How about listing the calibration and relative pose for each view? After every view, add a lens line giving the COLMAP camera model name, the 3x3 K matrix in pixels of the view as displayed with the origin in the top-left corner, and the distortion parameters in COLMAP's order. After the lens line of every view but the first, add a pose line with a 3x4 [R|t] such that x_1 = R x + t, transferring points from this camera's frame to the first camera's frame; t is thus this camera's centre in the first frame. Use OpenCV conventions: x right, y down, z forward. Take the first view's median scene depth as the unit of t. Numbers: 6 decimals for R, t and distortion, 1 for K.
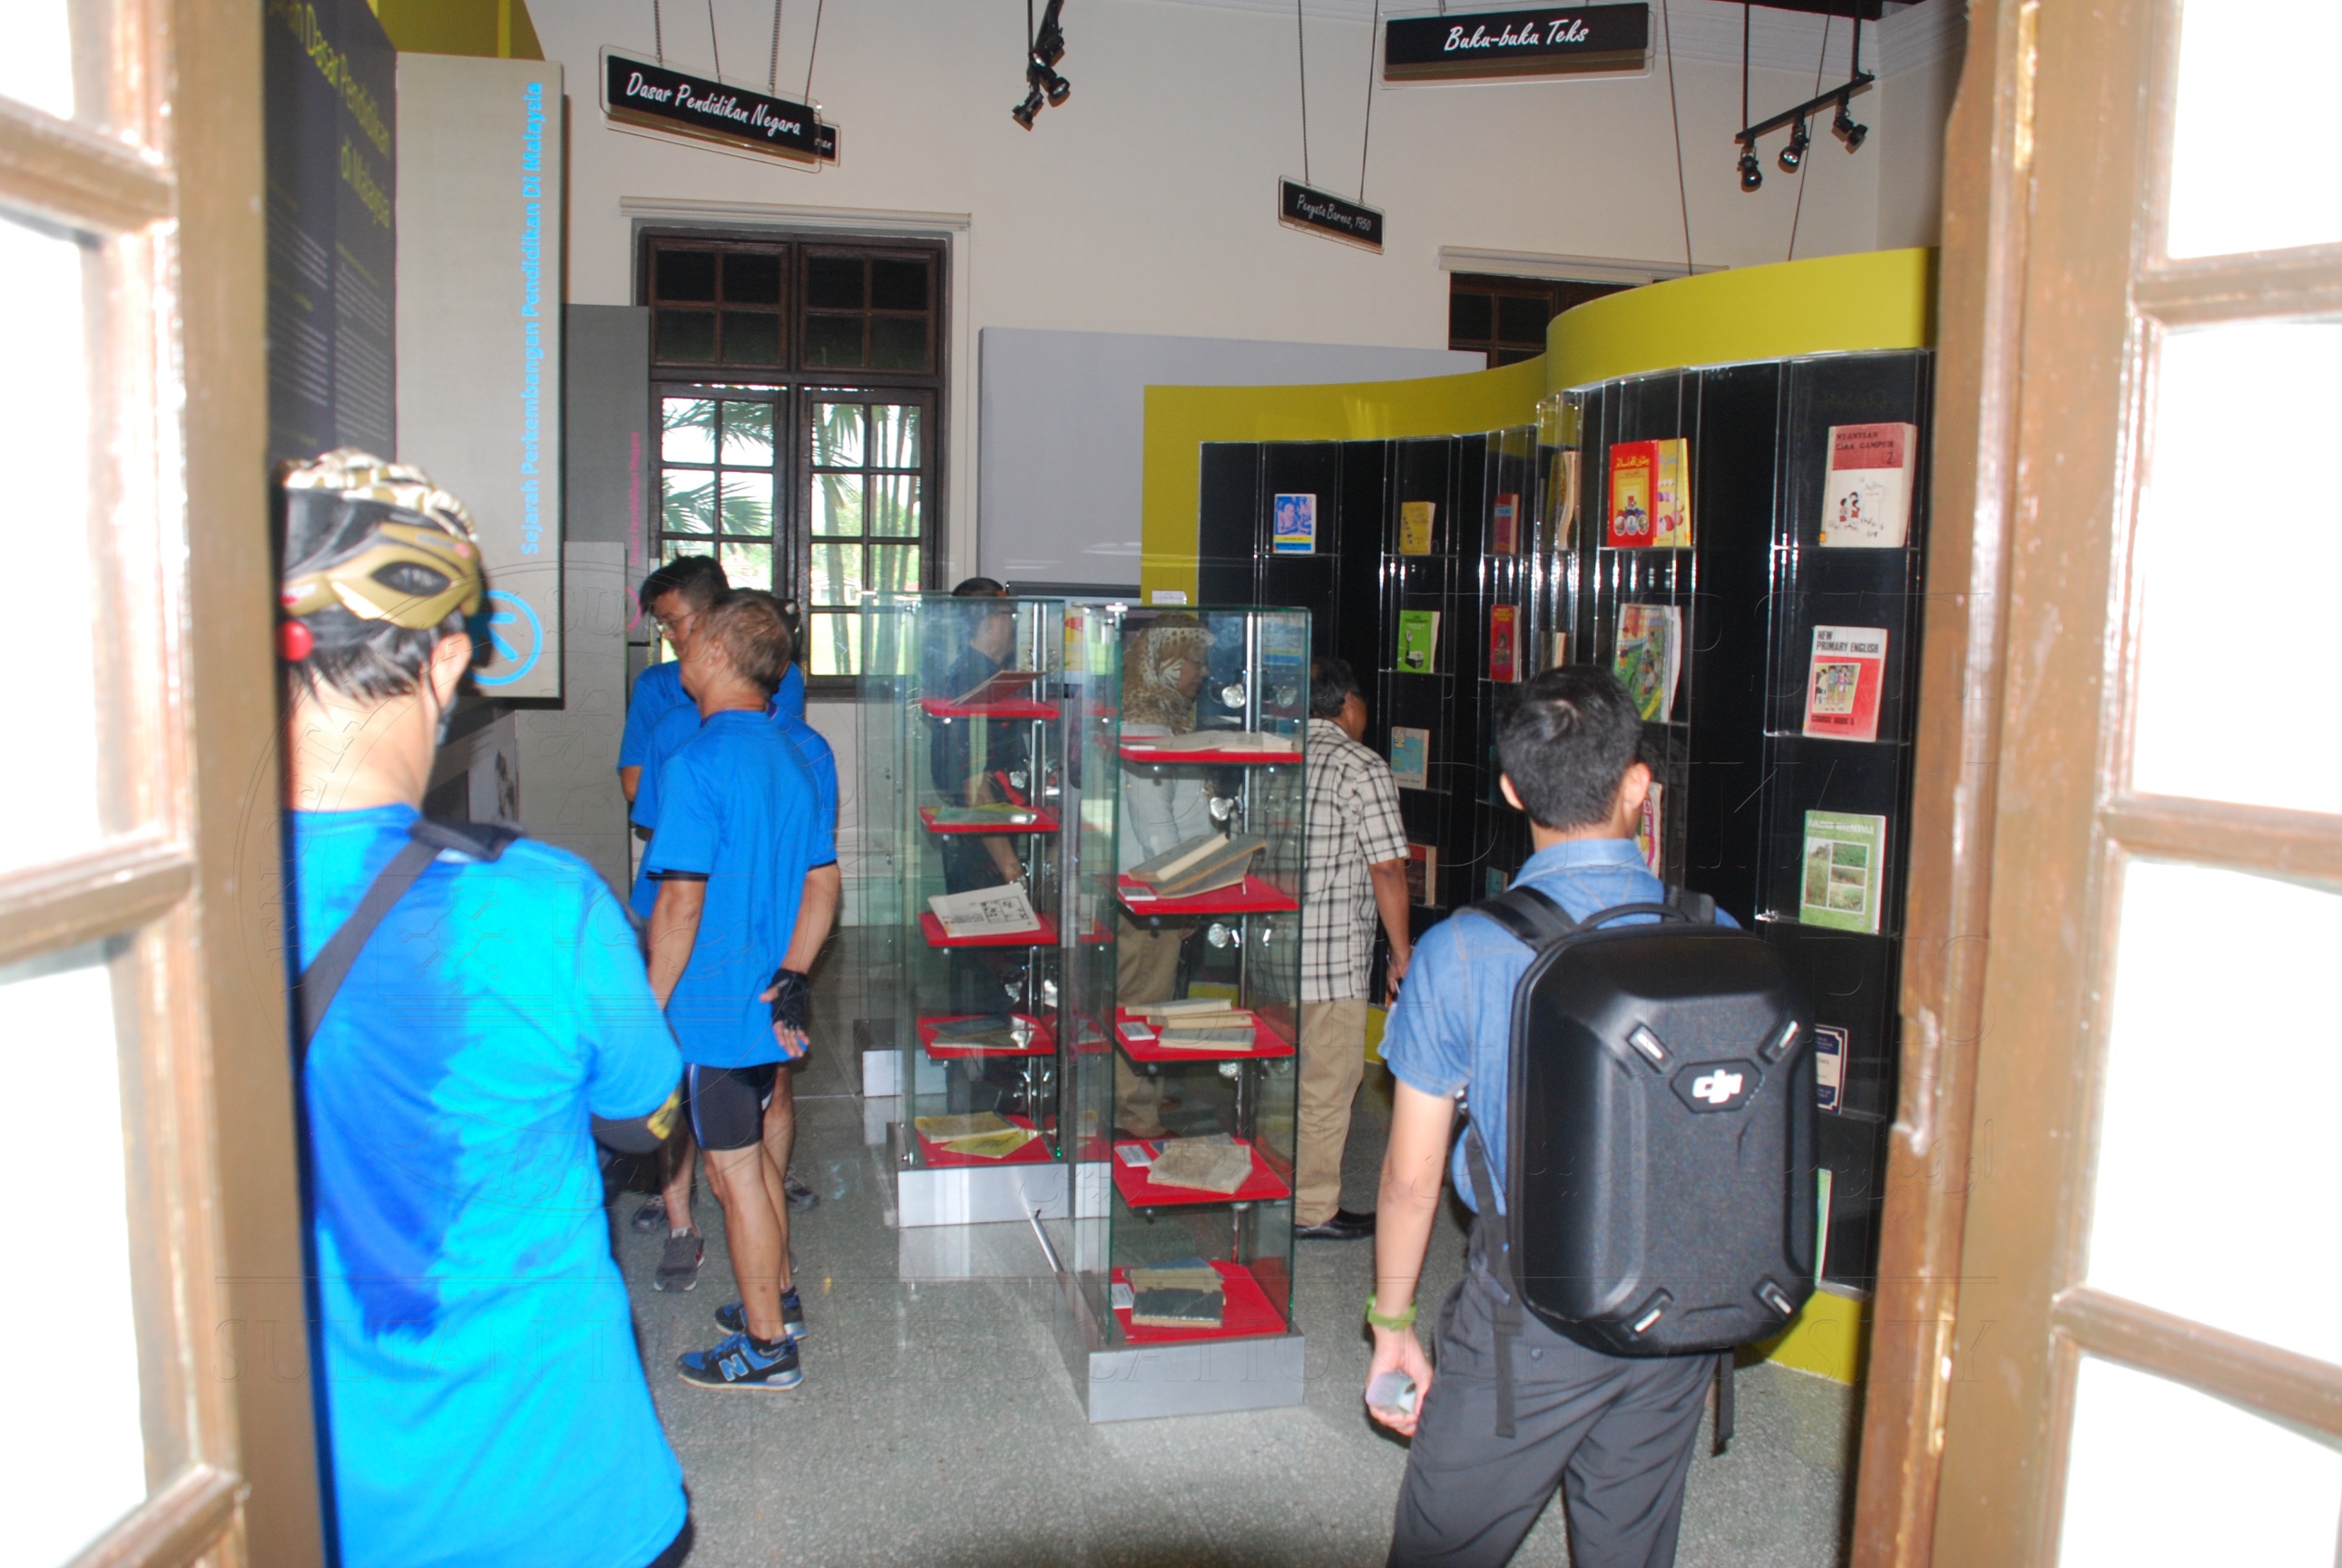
lens RADIAL K [[1823.7, 0, 1180.7], [0, 1823.7, 817.6], [0, 0, 1]] dist [-0.157254, 0.113143]
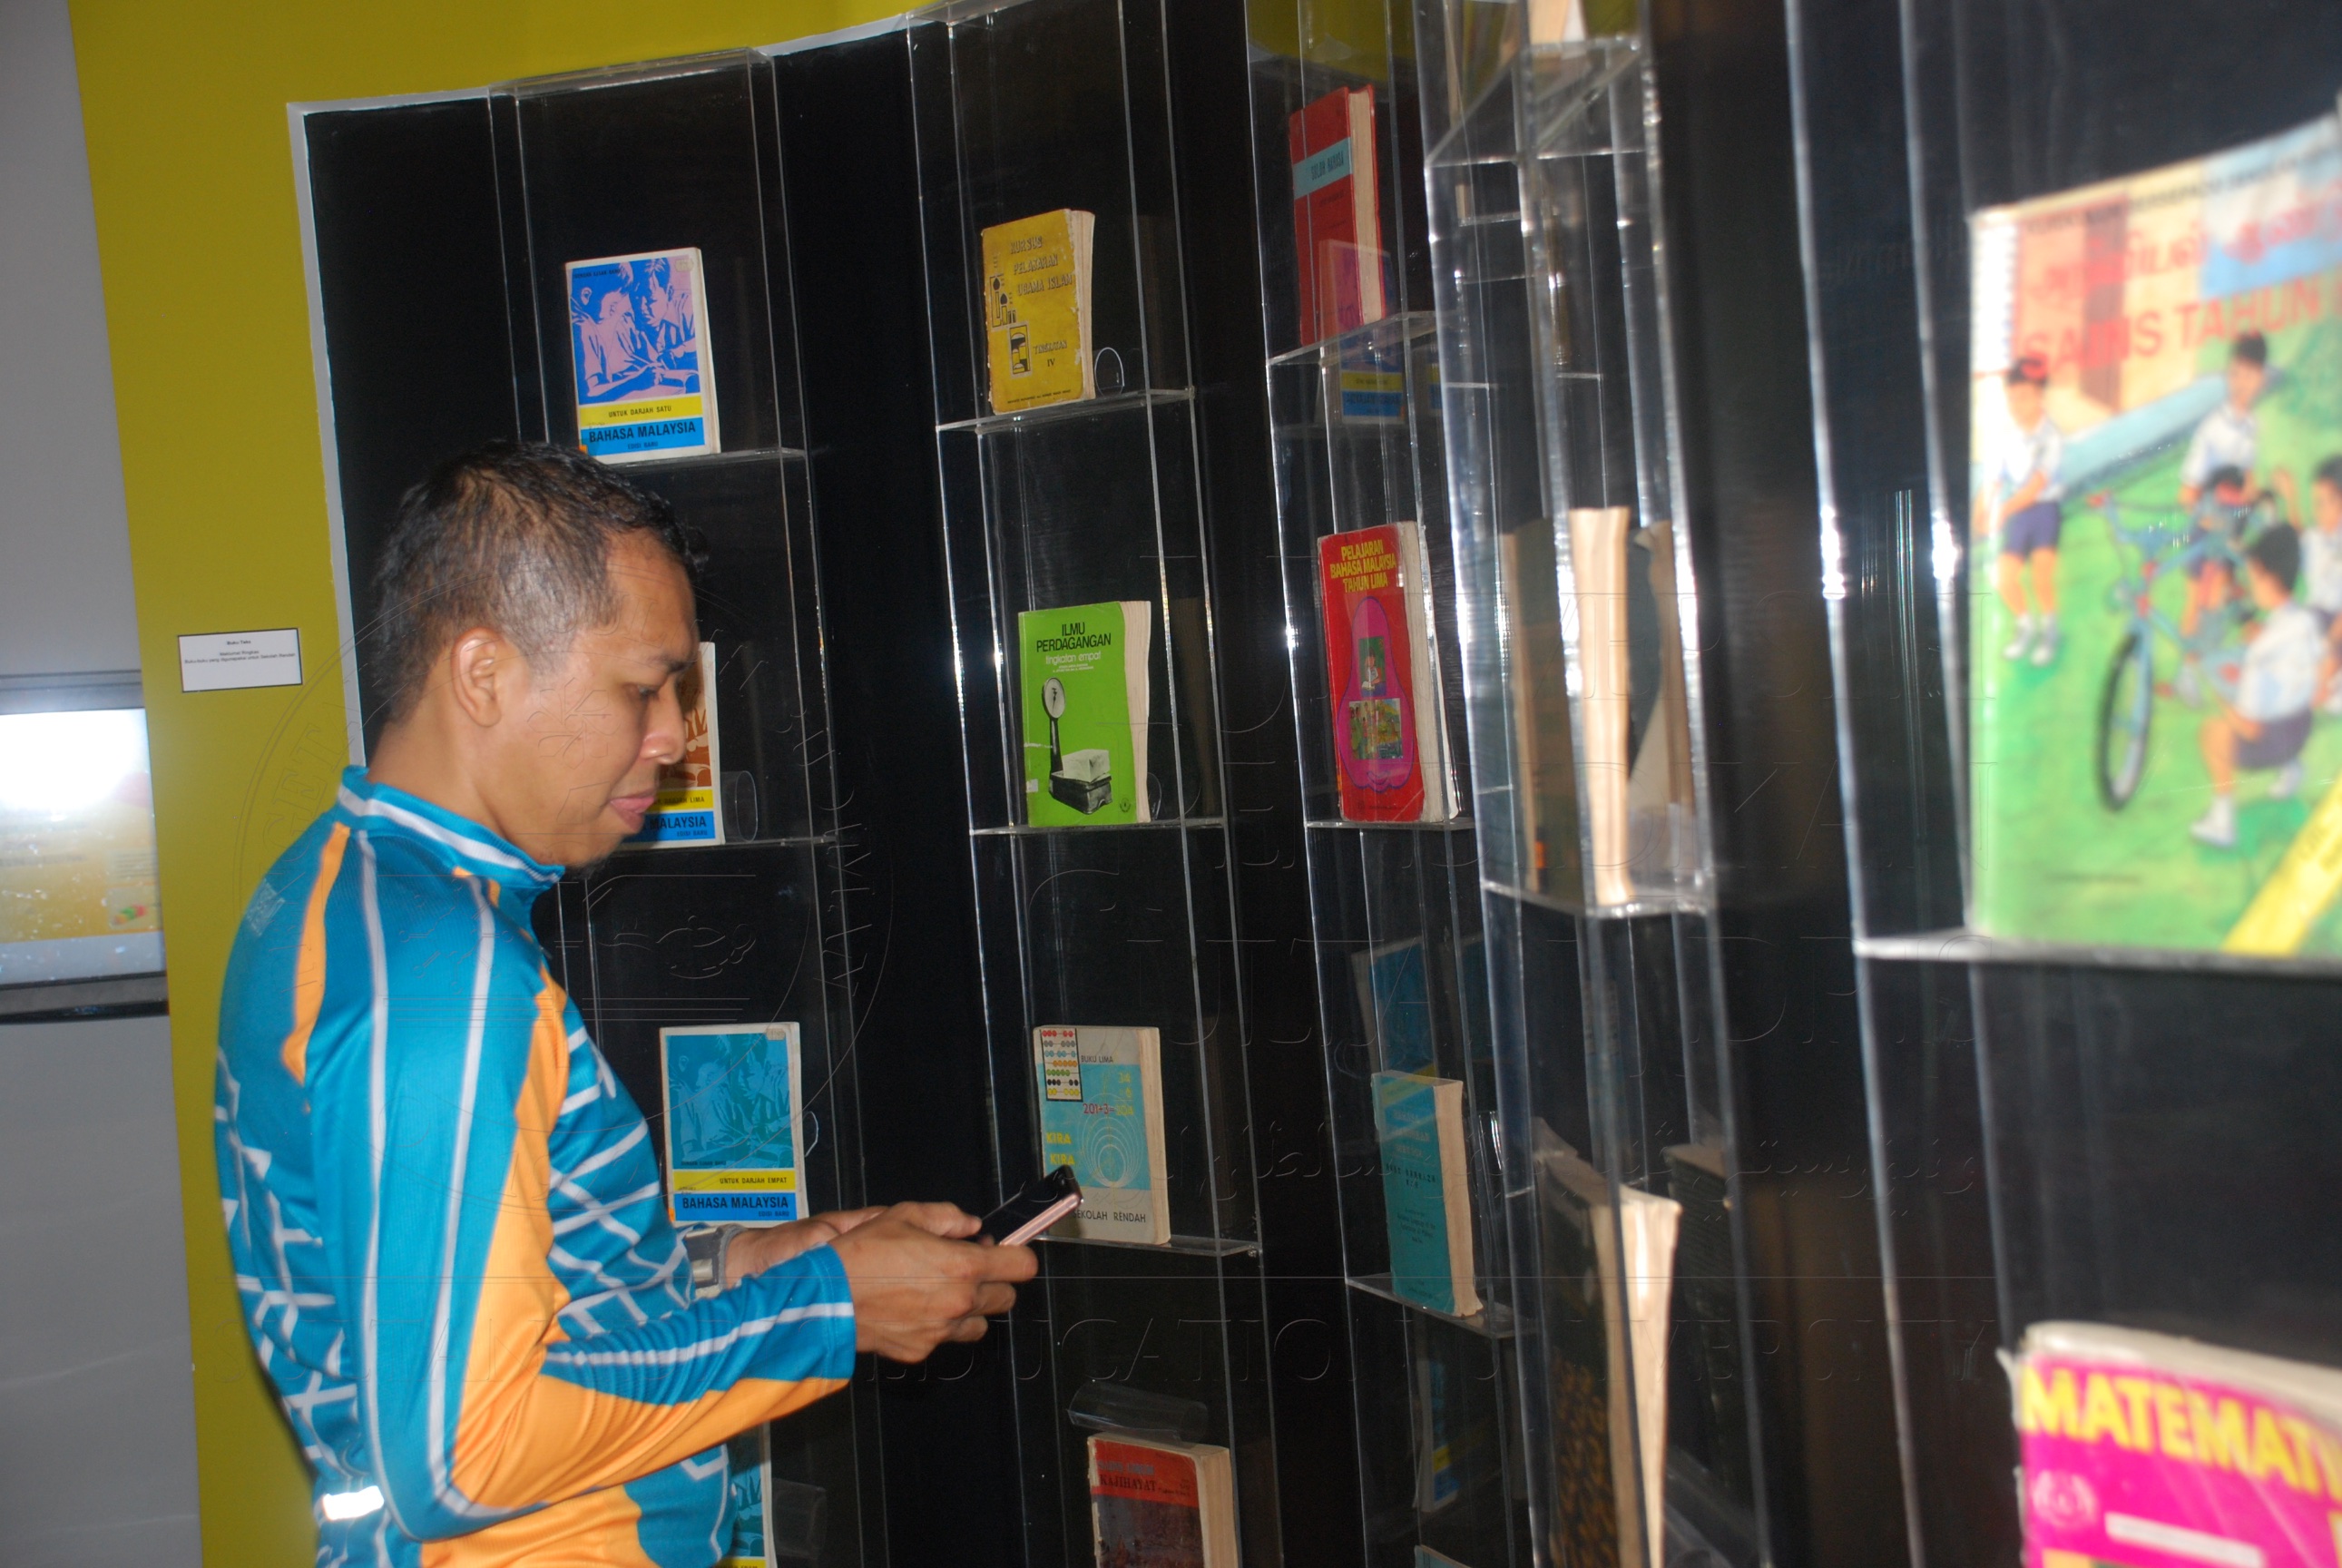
lens RADIAL K [[3307.3, 0, 1171.0], [0, 3307.3, 811.6], [0, 0, 1]] dist [0.182952, 0.079769]
pose [[0.992107, -0.096921, 0.079557, 0.101096], [0.104300, 0.990042, -0.094546, -0.032746], [-0.069601, 0.102097, 0.992337, 0.493809]]
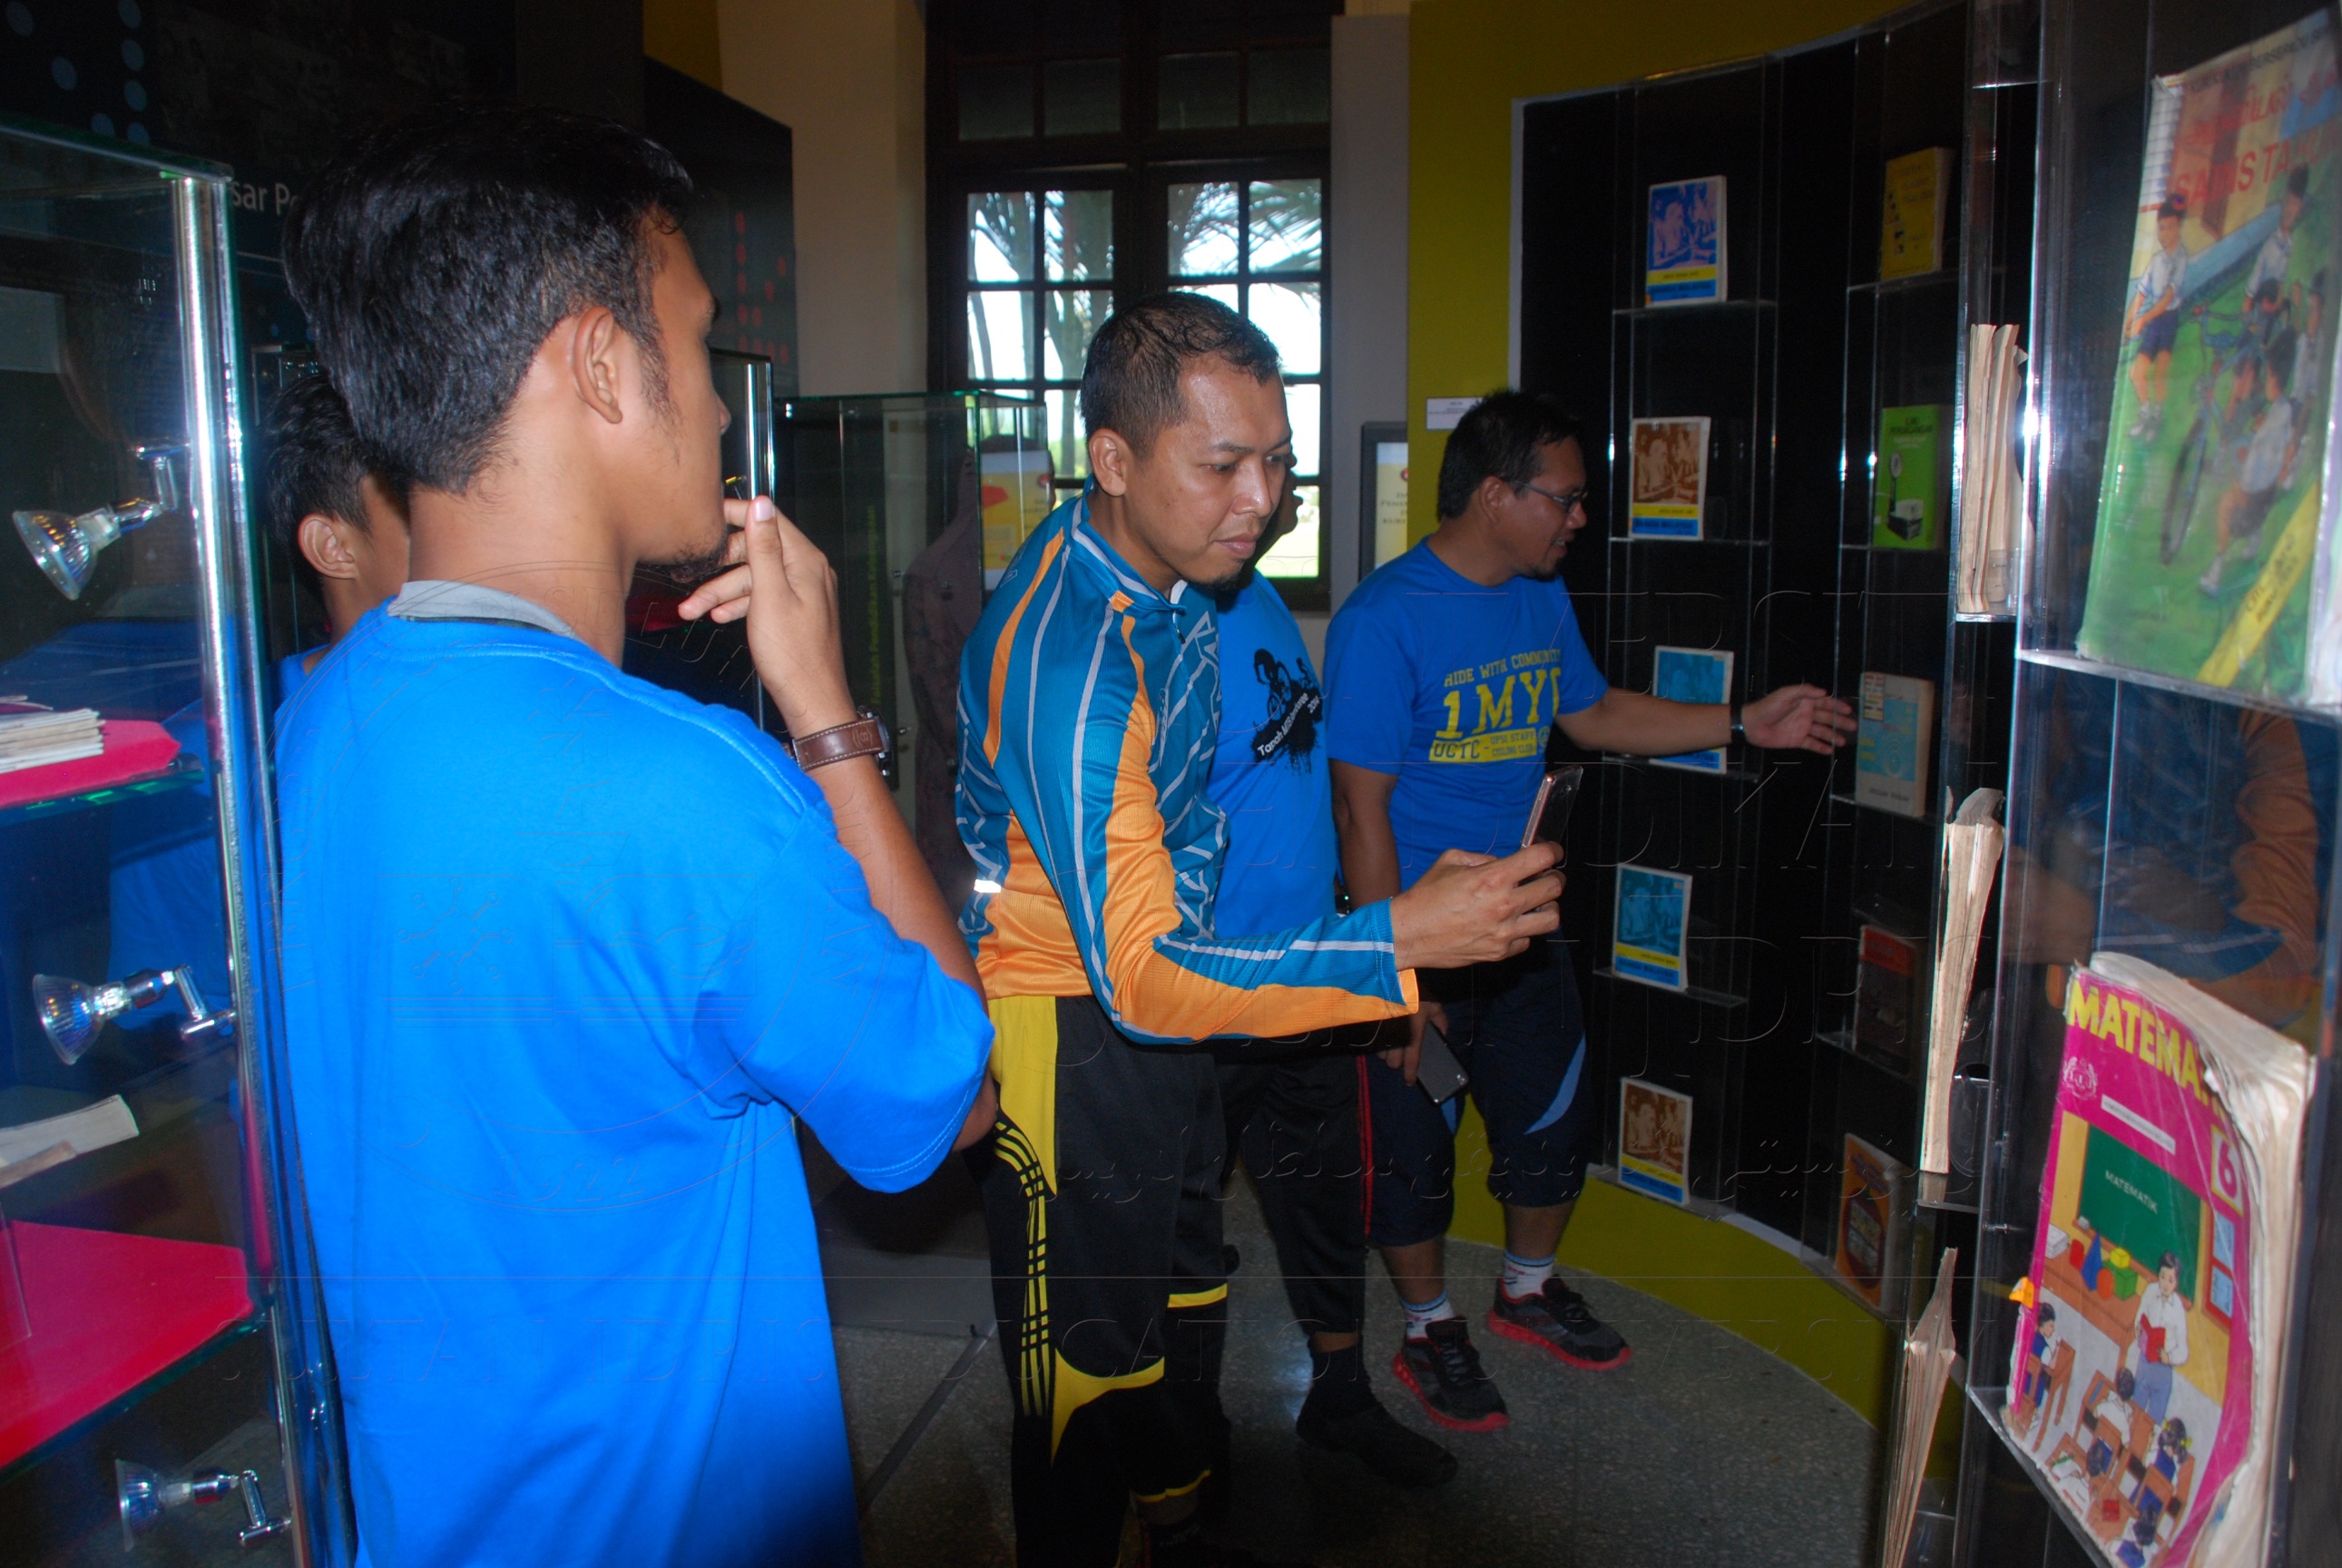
lens RADIAL K [[1828.4, 0, 1165.1], [0, 1828.4, 811.2], [0, 0, 1]] dist [-0.158766, 0.111422]
pose [[0.897135, 0.049188, -0.439009, 0.159267], [-0.031792, 0.998394, 0.046893, -0.031275], [0.440610, -0.028112, 0.897258, 0.534574]]
